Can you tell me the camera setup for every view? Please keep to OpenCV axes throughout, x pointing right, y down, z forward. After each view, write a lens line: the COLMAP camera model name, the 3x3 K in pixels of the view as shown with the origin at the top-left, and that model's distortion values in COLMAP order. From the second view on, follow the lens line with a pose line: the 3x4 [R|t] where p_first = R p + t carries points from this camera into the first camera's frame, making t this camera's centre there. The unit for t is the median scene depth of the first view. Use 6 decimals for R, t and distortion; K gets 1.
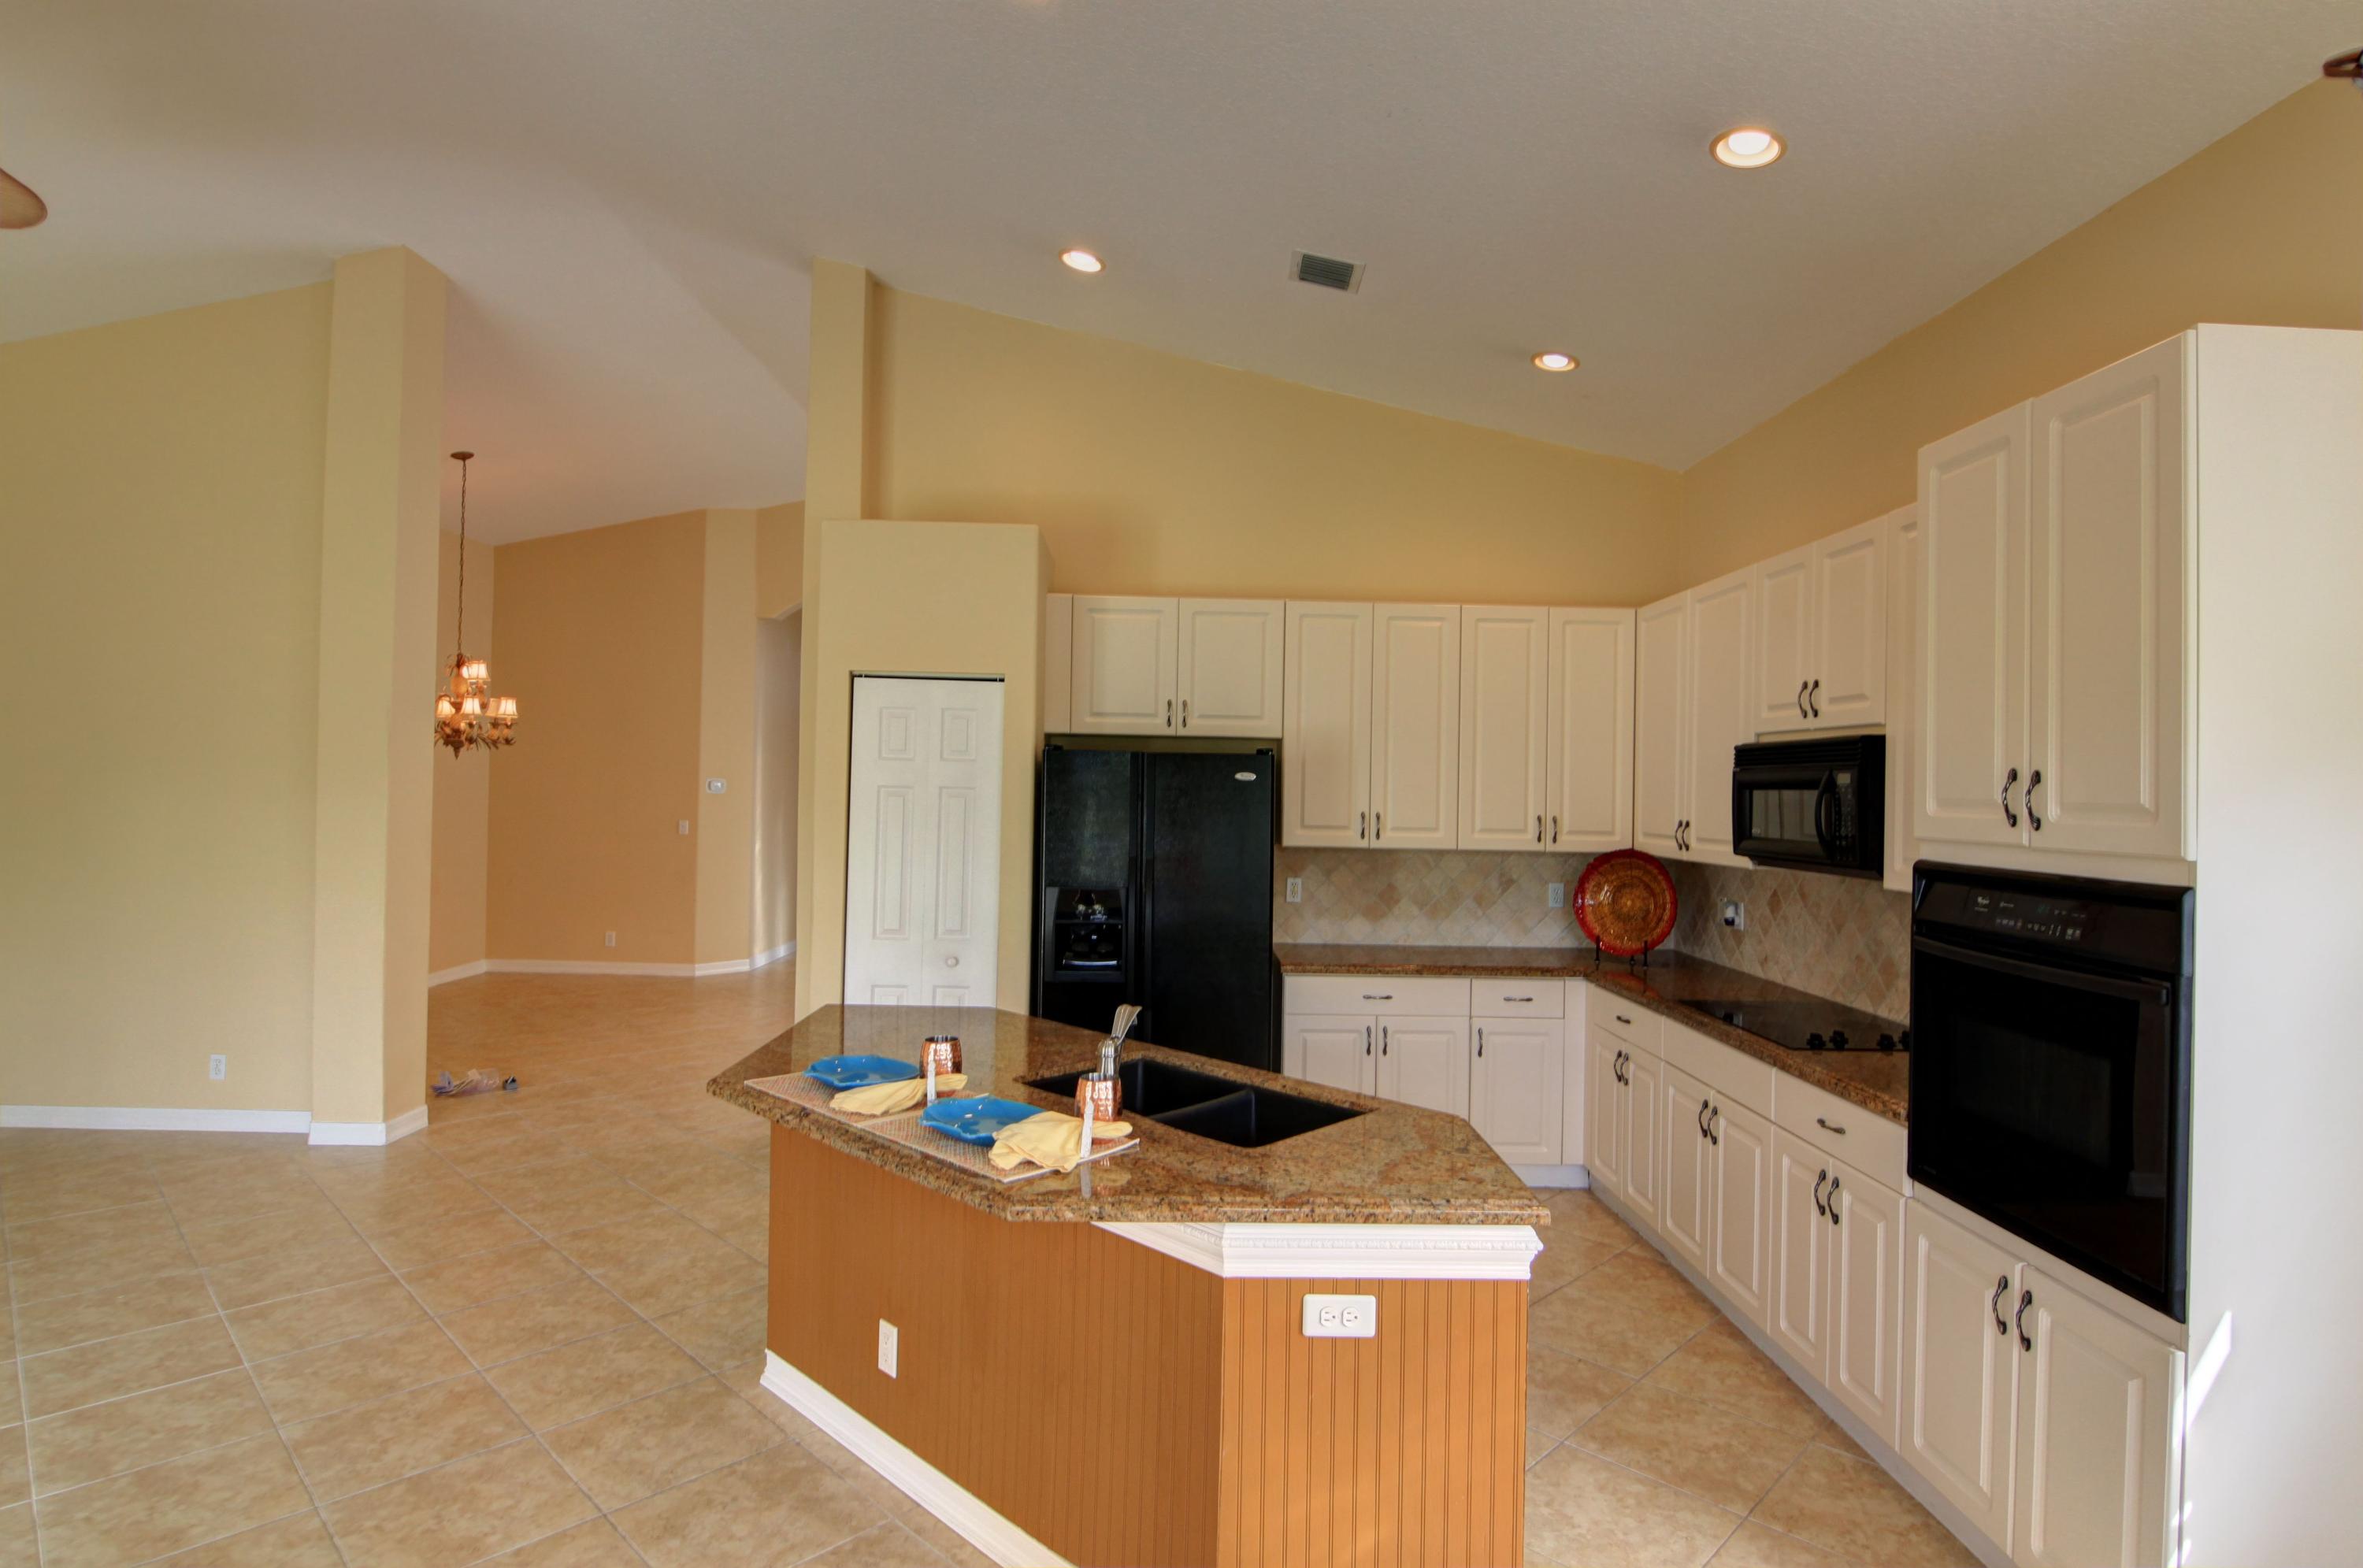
lens RADIAL K [[1212.9, 0, 1186.2], [0, 1212.9, 771.5], [0, 0, 1]] dist [-0.005056, -0.004083]
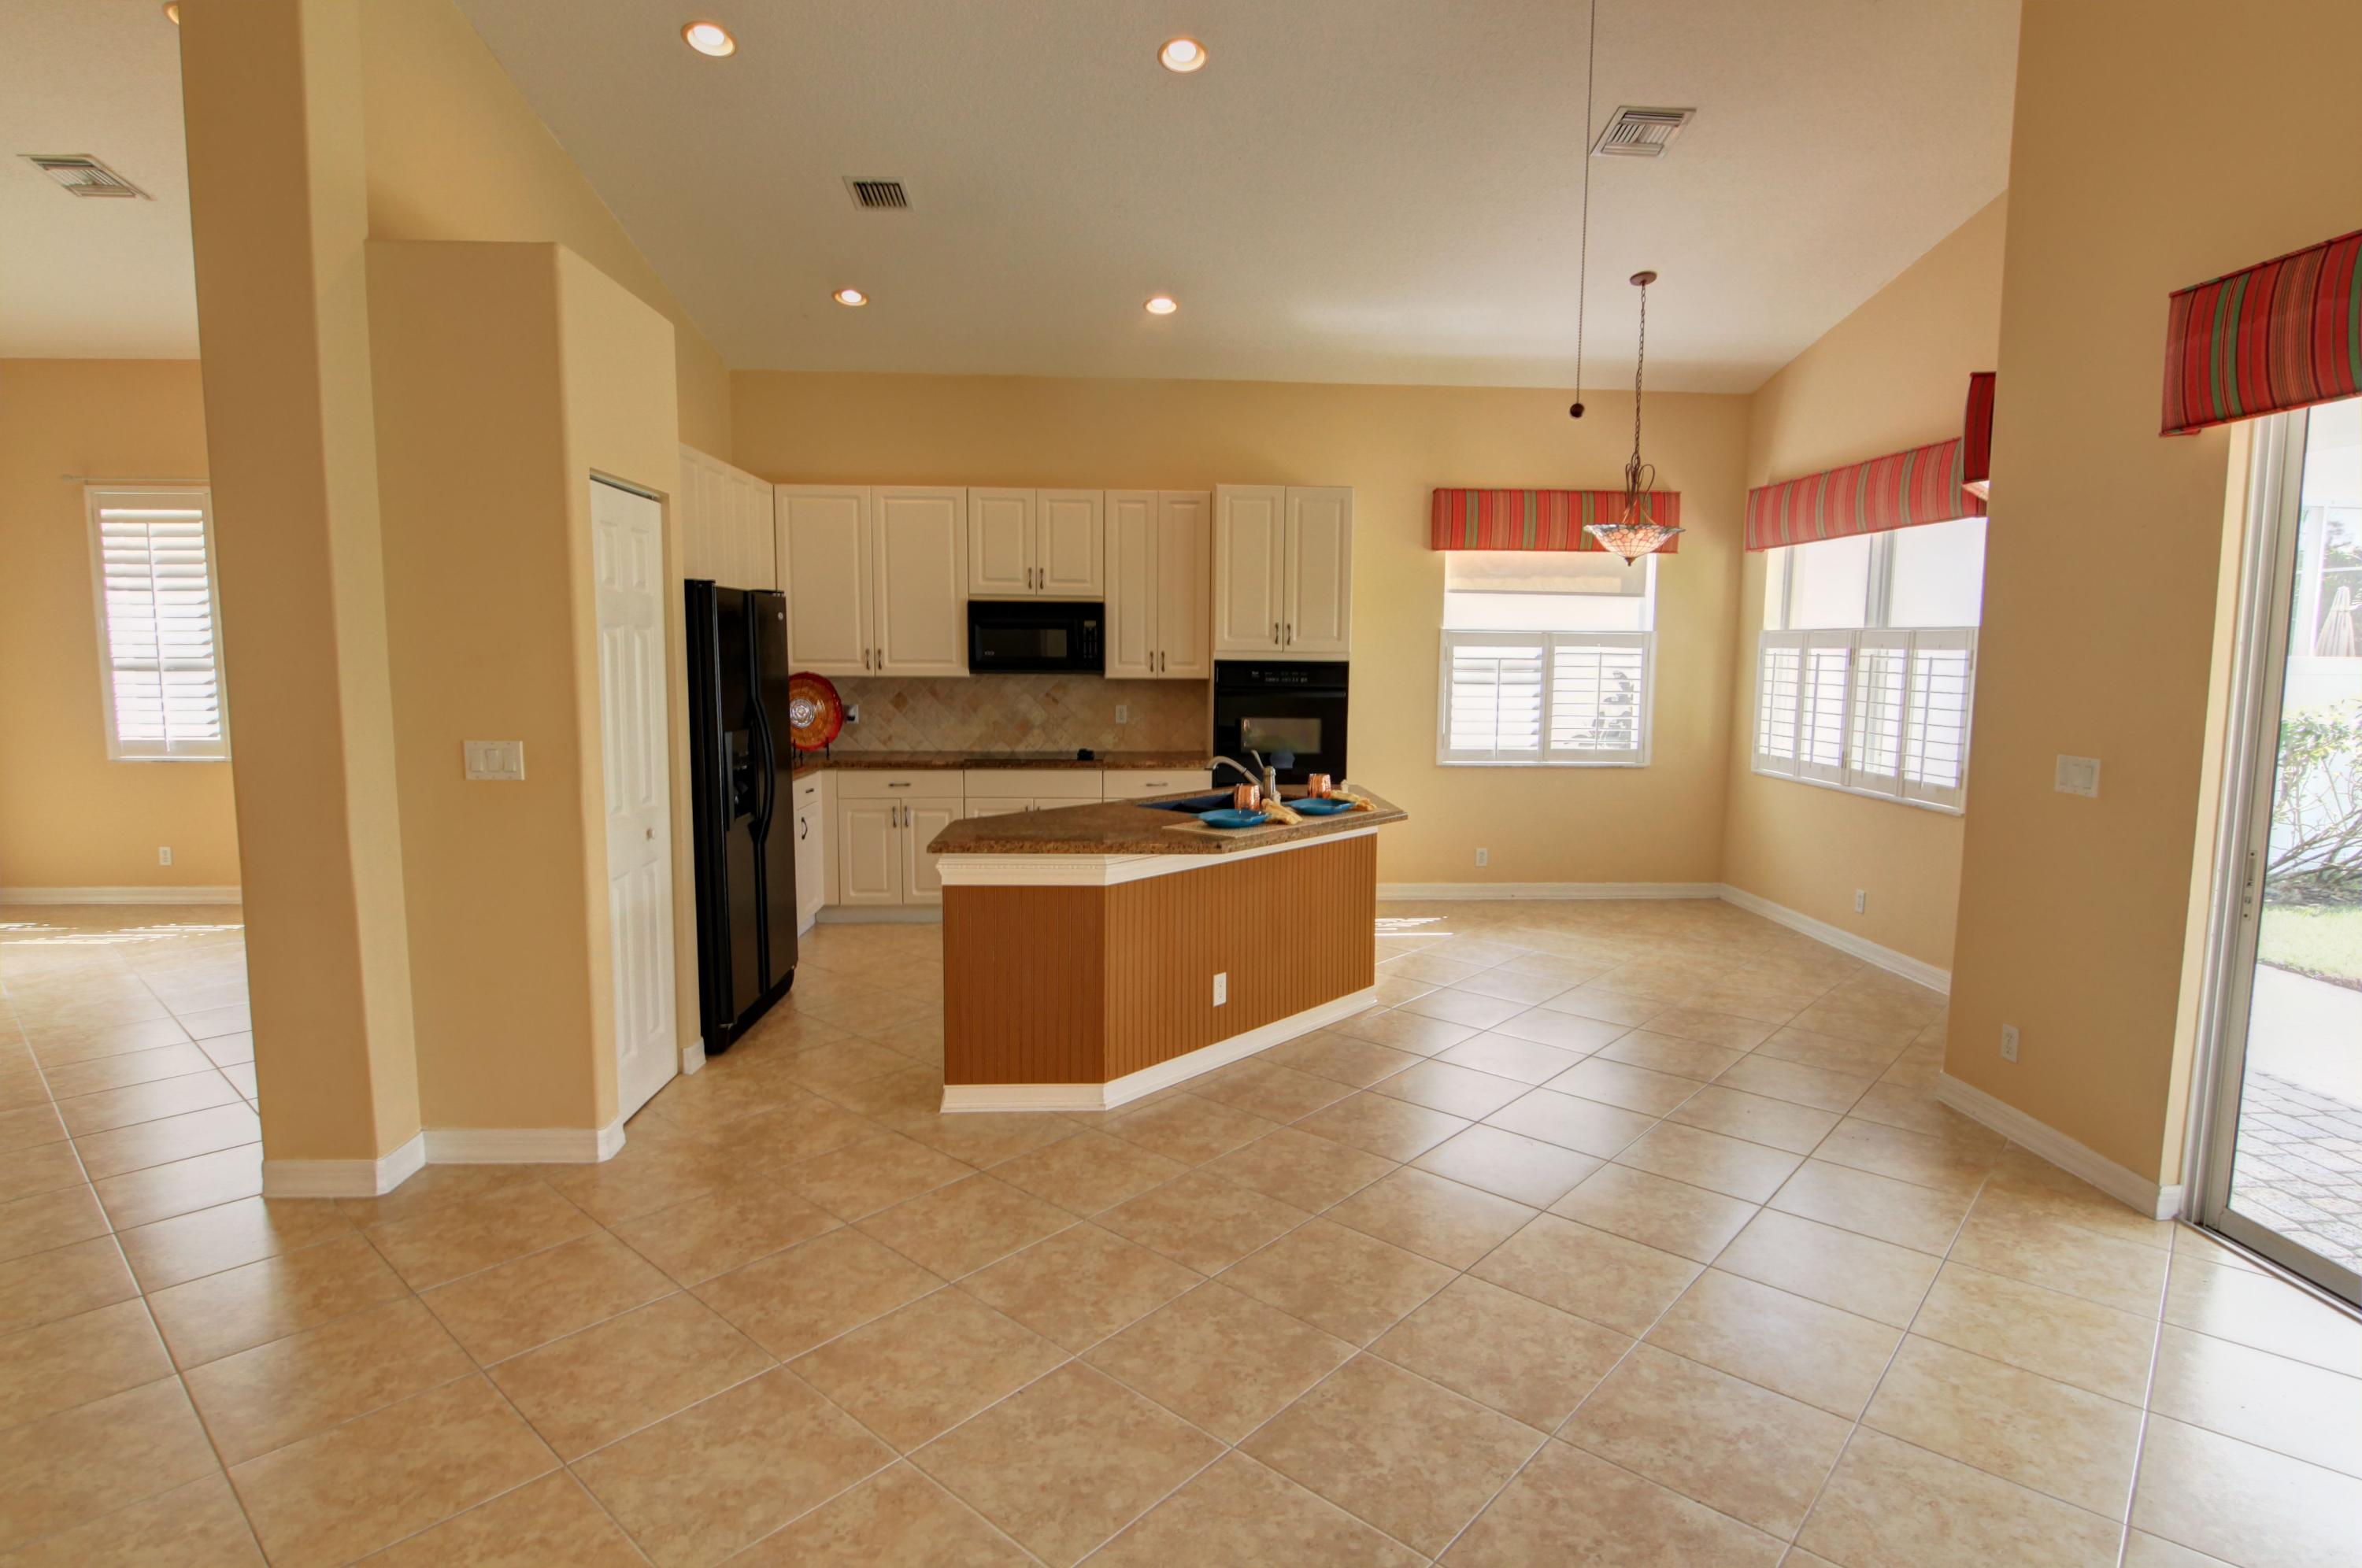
lens RADIAL K [[1212.3, 0, 1188.6], [0, 1212.3, 776.5], [0, 0, 1]] dist [-0.005056, -0.004083]
pose [[-0.041906, -0.122156, 0.991626, -1.365964], [-0.019447, 0.992409, 0.121431, 0.008464], [-0.998932, -0.014195, -0.043963, 0.857440]]
